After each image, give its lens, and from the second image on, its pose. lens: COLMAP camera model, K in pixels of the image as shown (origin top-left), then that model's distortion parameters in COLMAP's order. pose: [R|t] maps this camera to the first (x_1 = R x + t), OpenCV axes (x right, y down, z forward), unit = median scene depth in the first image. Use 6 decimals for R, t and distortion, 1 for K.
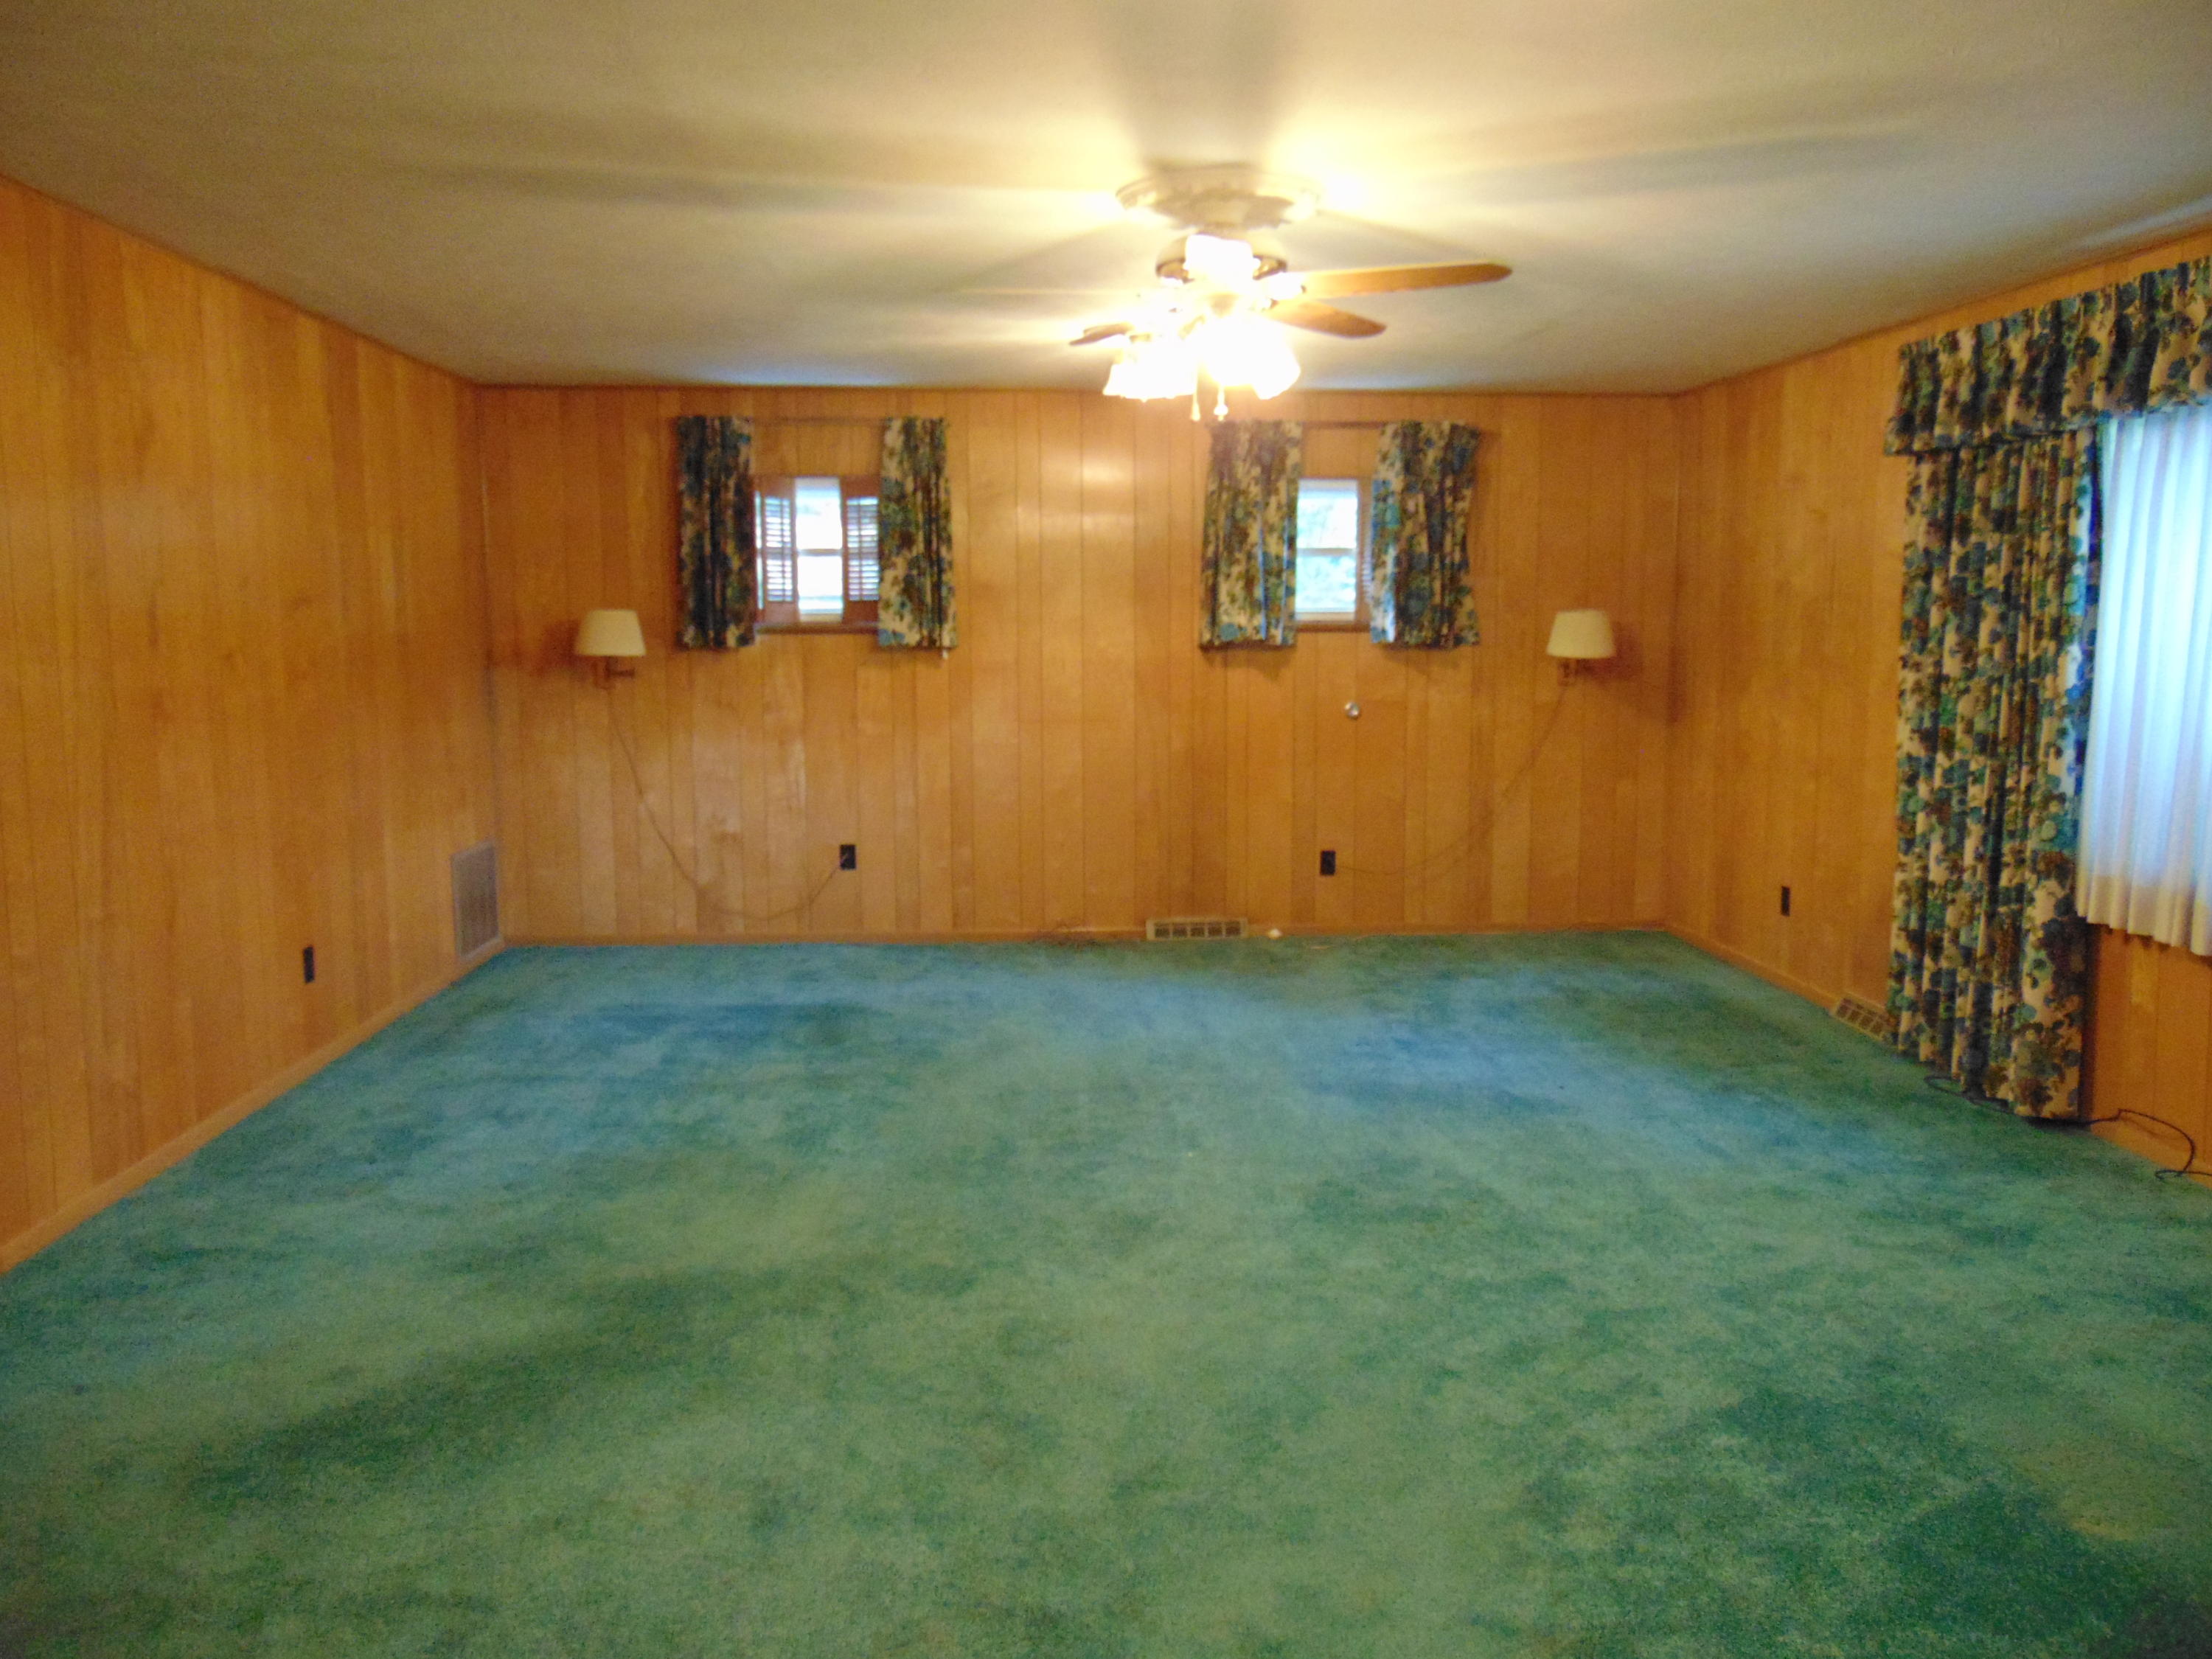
lens RADIAL K [[1660.4, 0, 1101.5], [0, 1660.4, 819.4], [0, 0, 1]] dist [-0.041914, 0.087328]
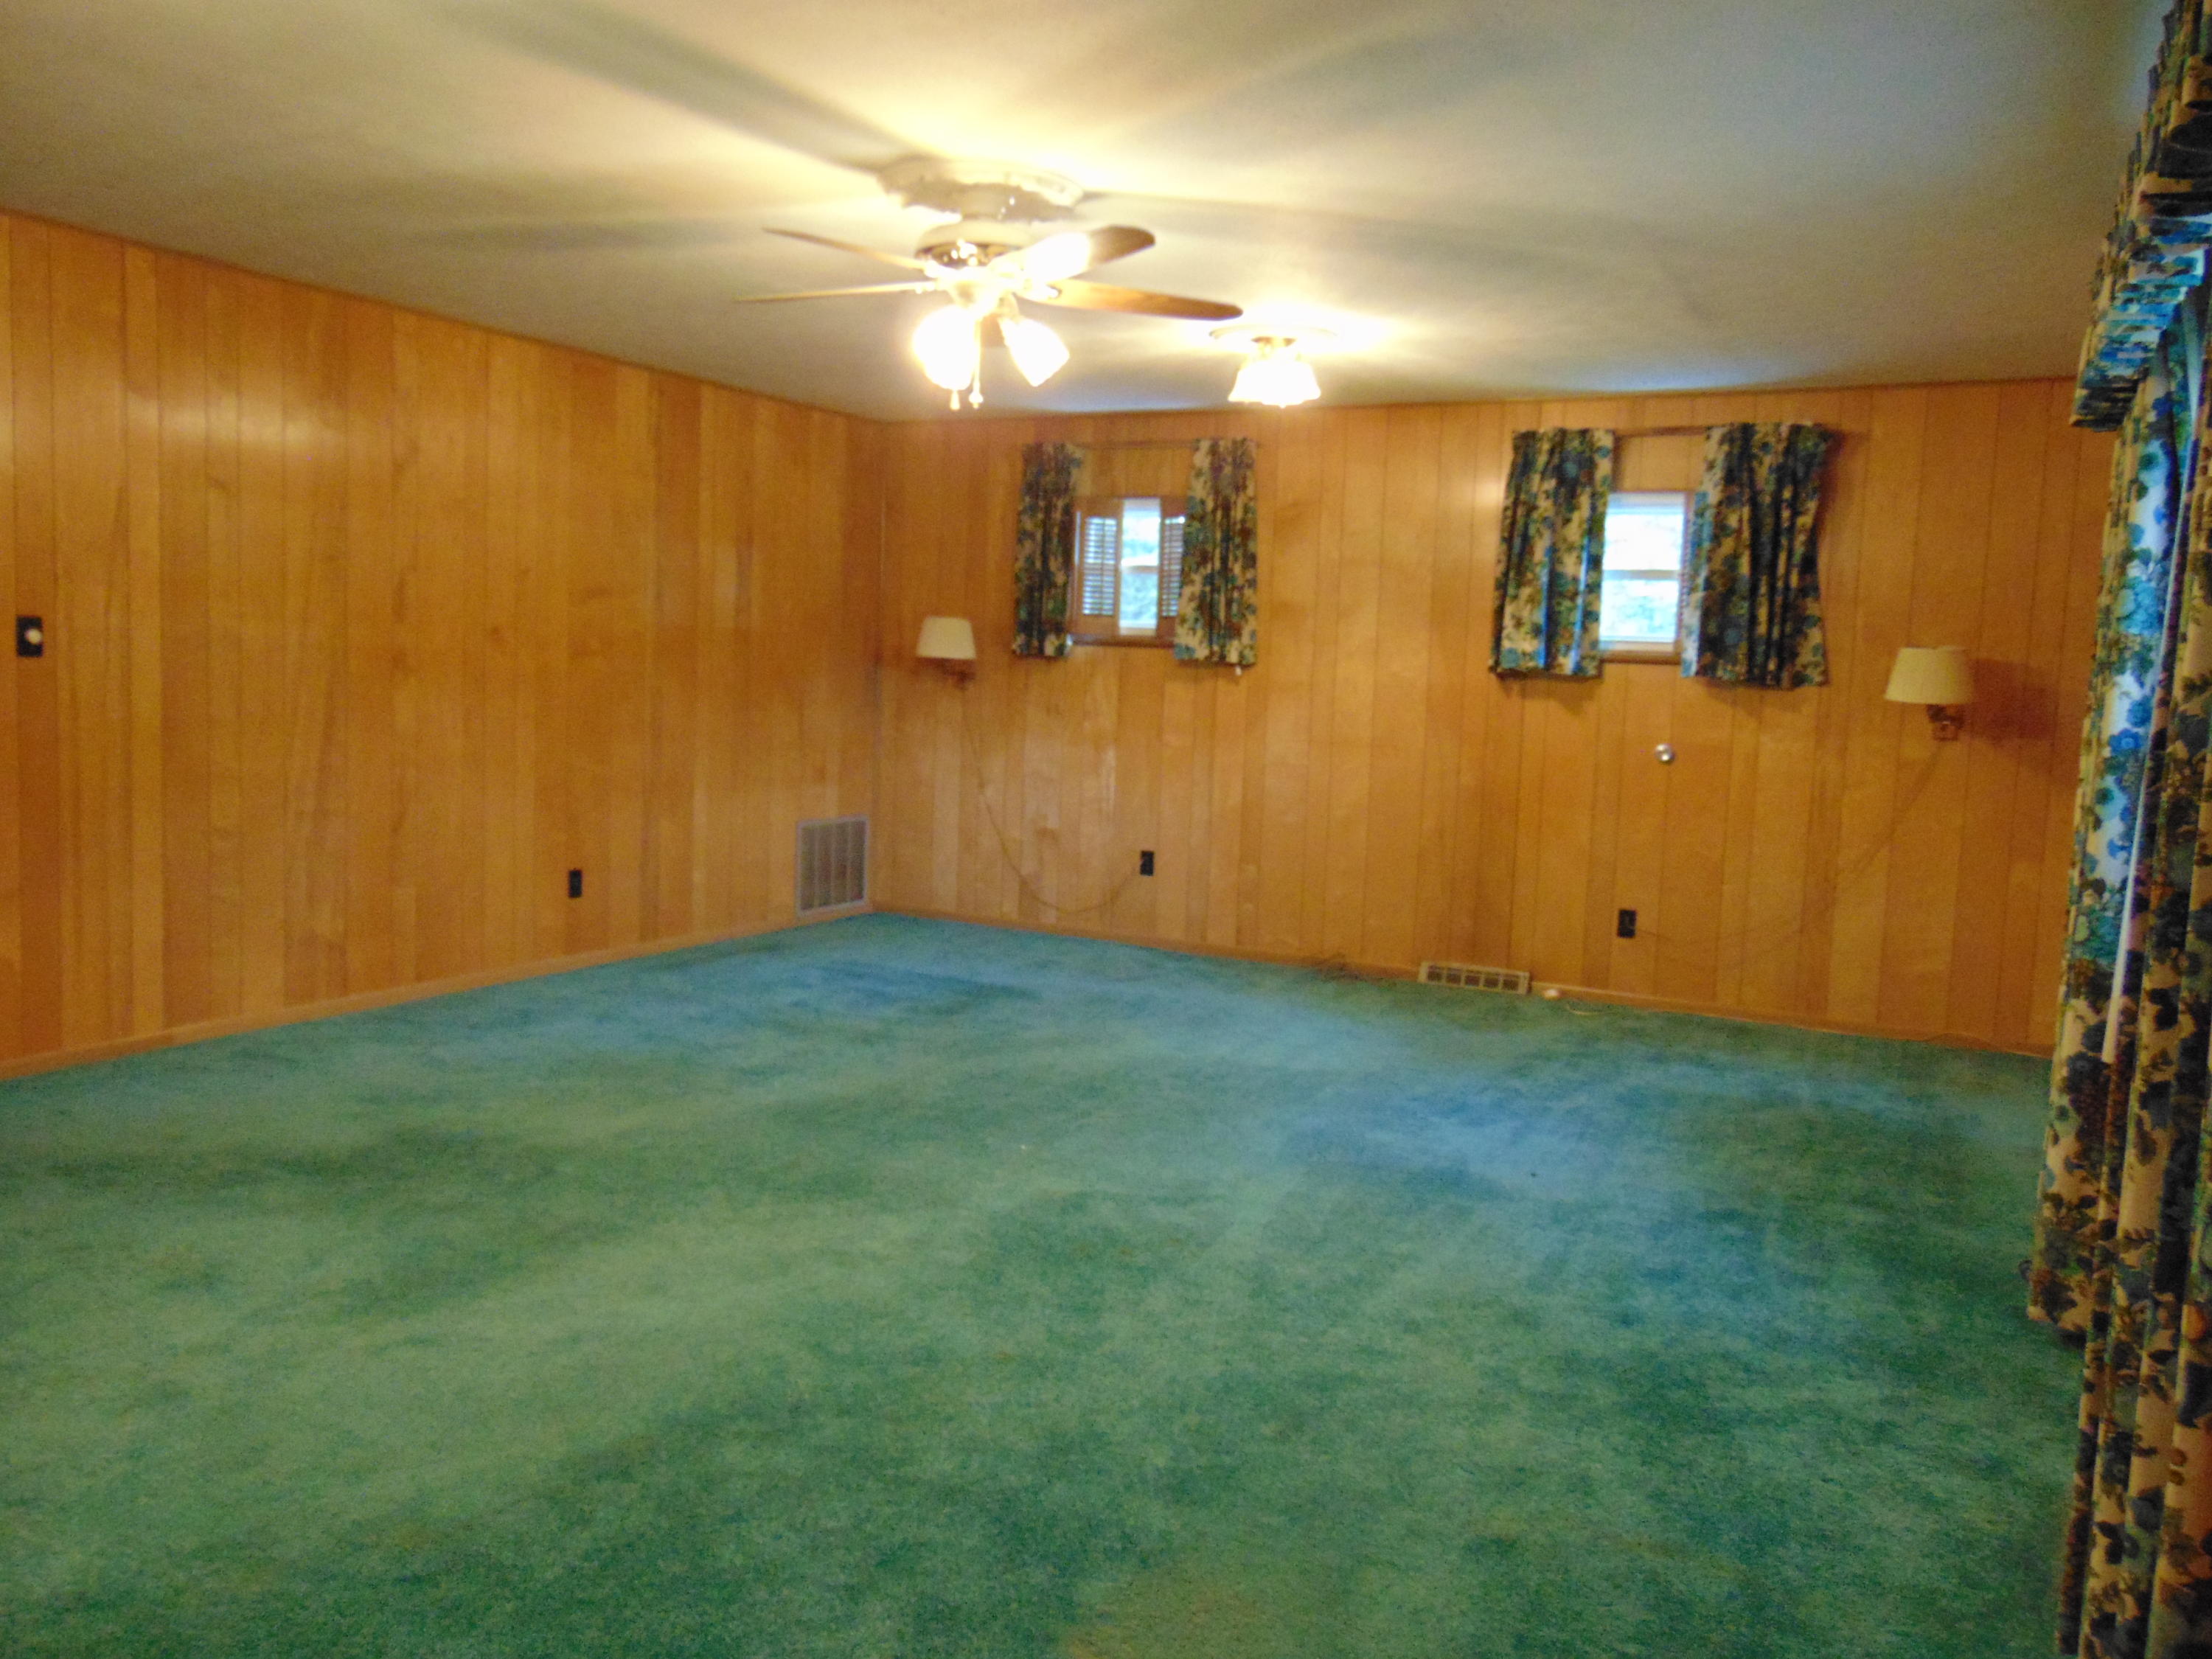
lens RADIAL K [[1660.4, 0, 1101.5], [0, 1660.4, 819.4], [0, 0, 1]] dist [-0.041914, 0.087328]
pose [[0.850309, 0.084503, -0.519455, 0.374755], [-0.101806, 0.994793, -0.004819, 0.003748], [0.516342, 0.056981, 0.854484, 0.101713]]
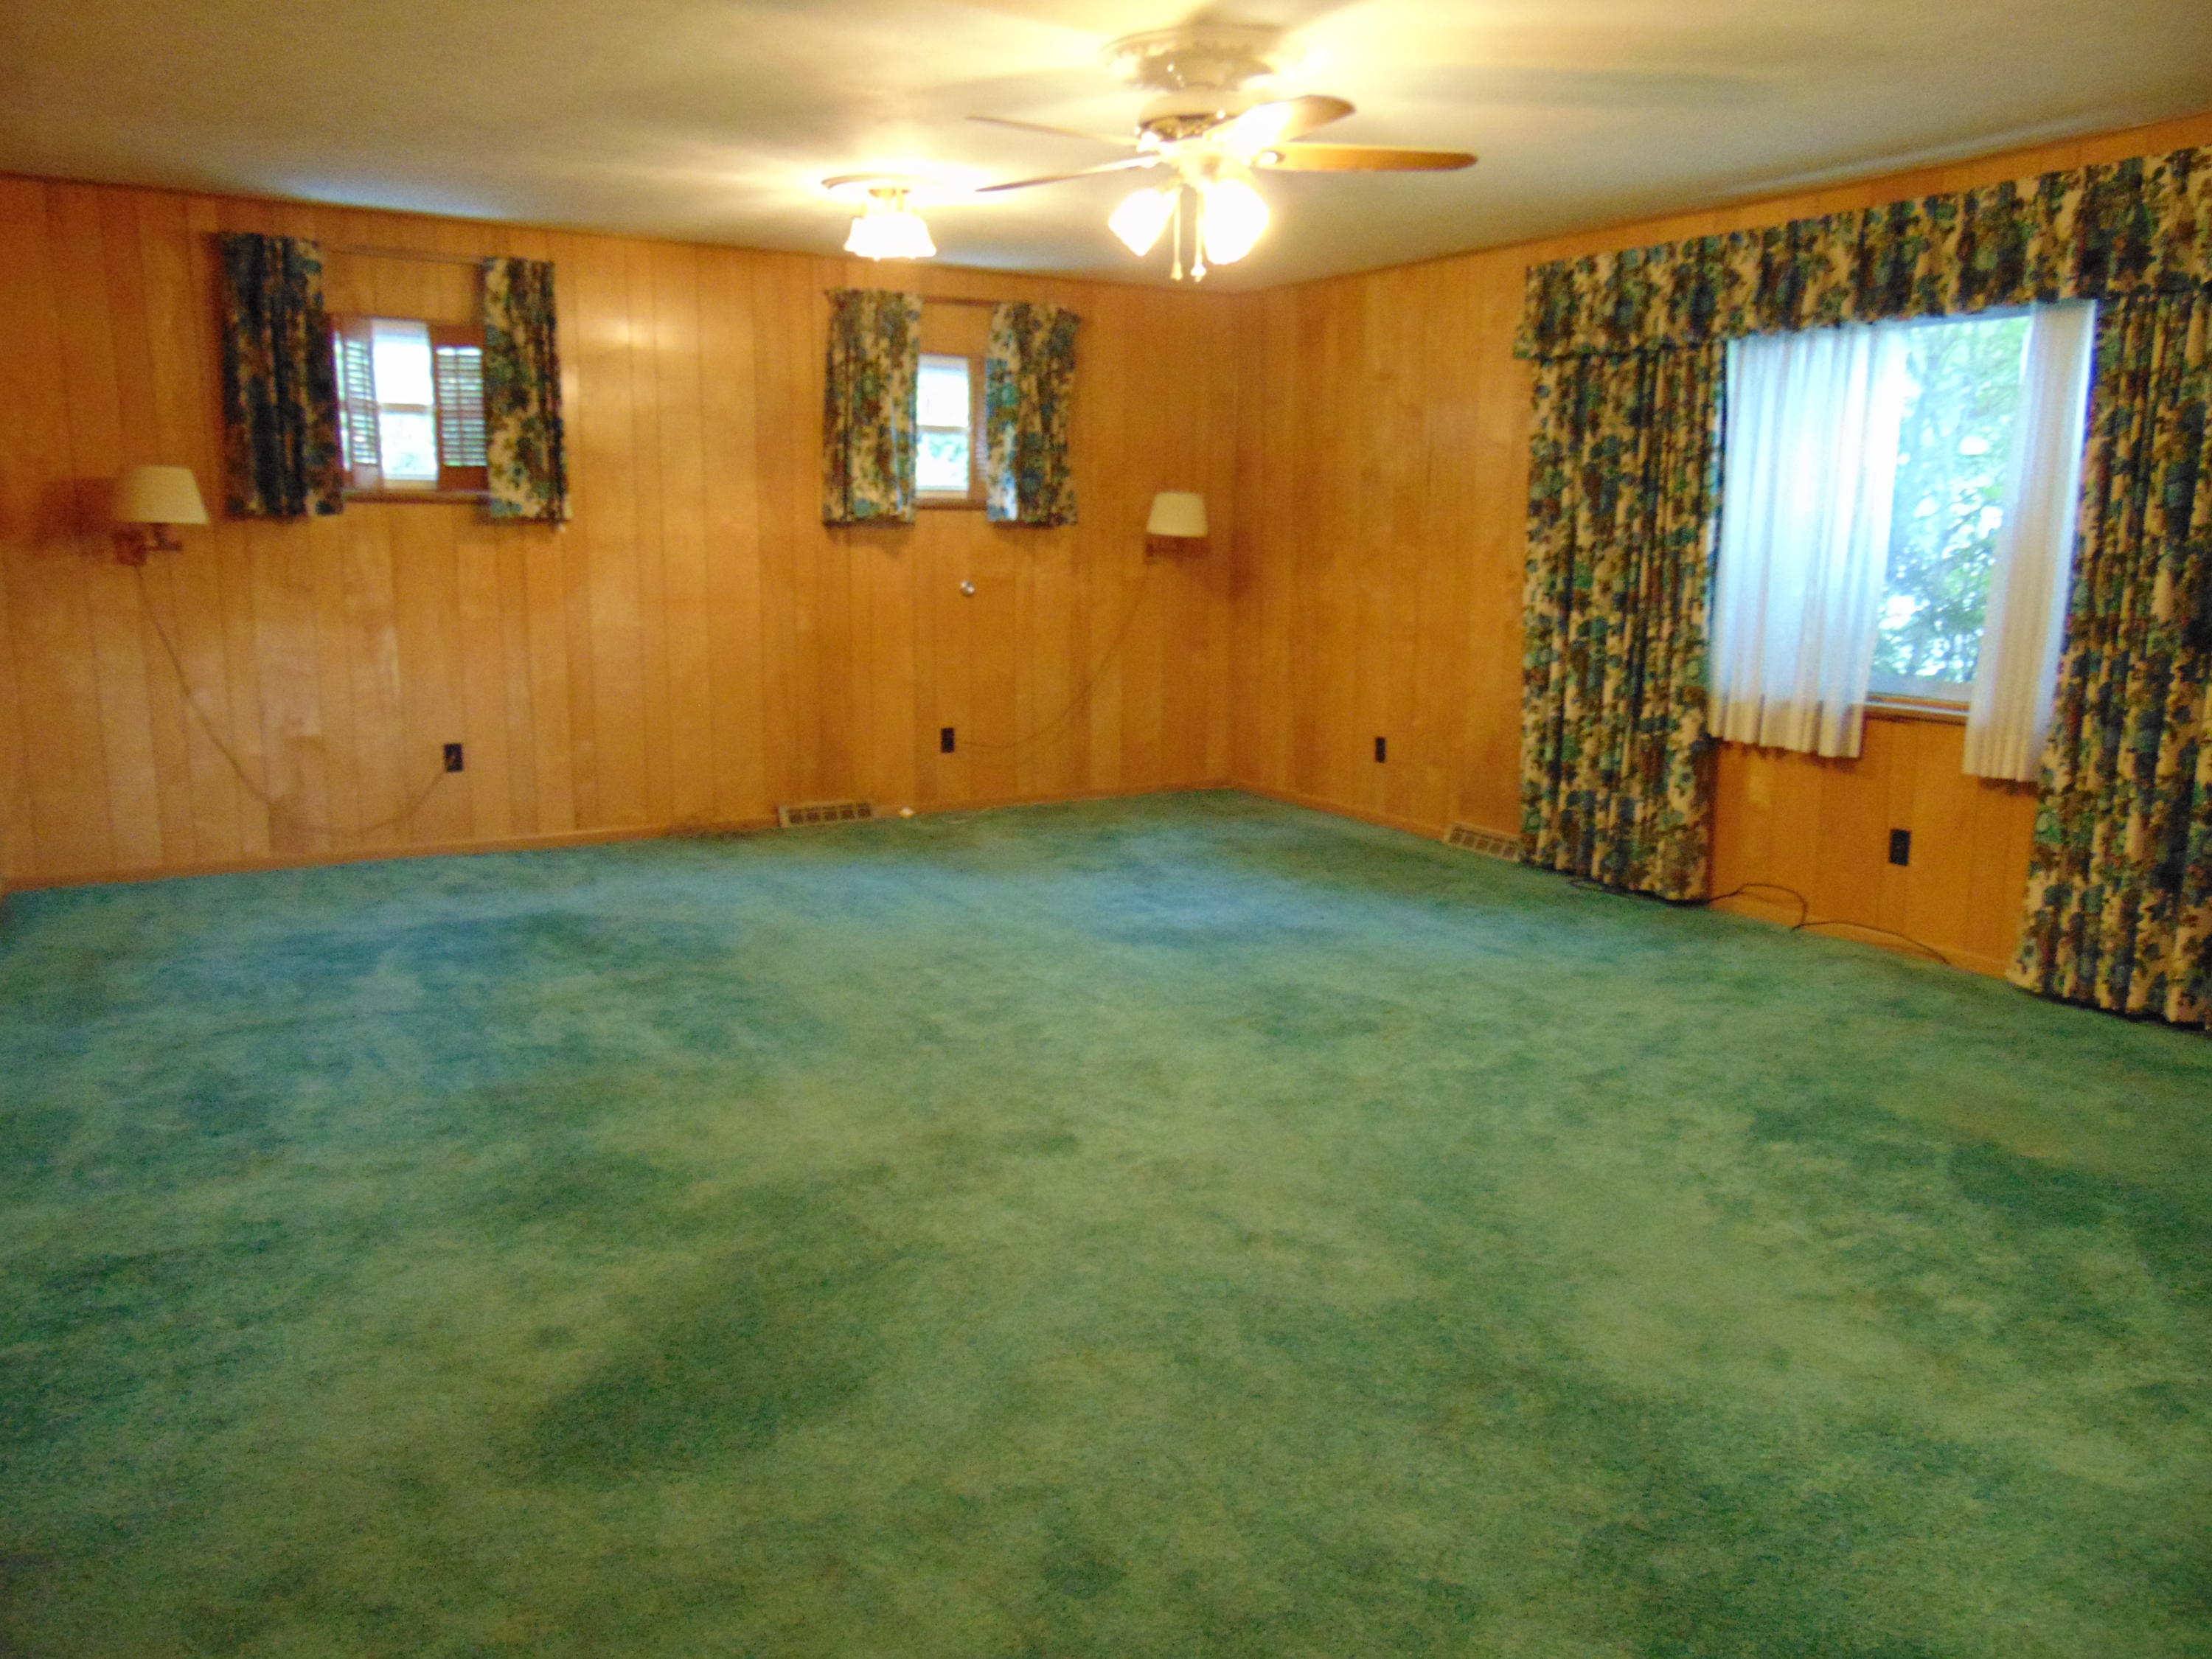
lens RADIAL K [[1660.4, 0, 1101.5], [0, 1660.4, 819.4], [0, 0, 1]] dist [-0.041914, 0.087328]
pose [[0.891453, -0.067992, 0.447983, -0.252478], [0.041967, 0.996817, 0.067778, 0.010526], [-0.451166, -0.041620, 0.891469, 0.055124]]
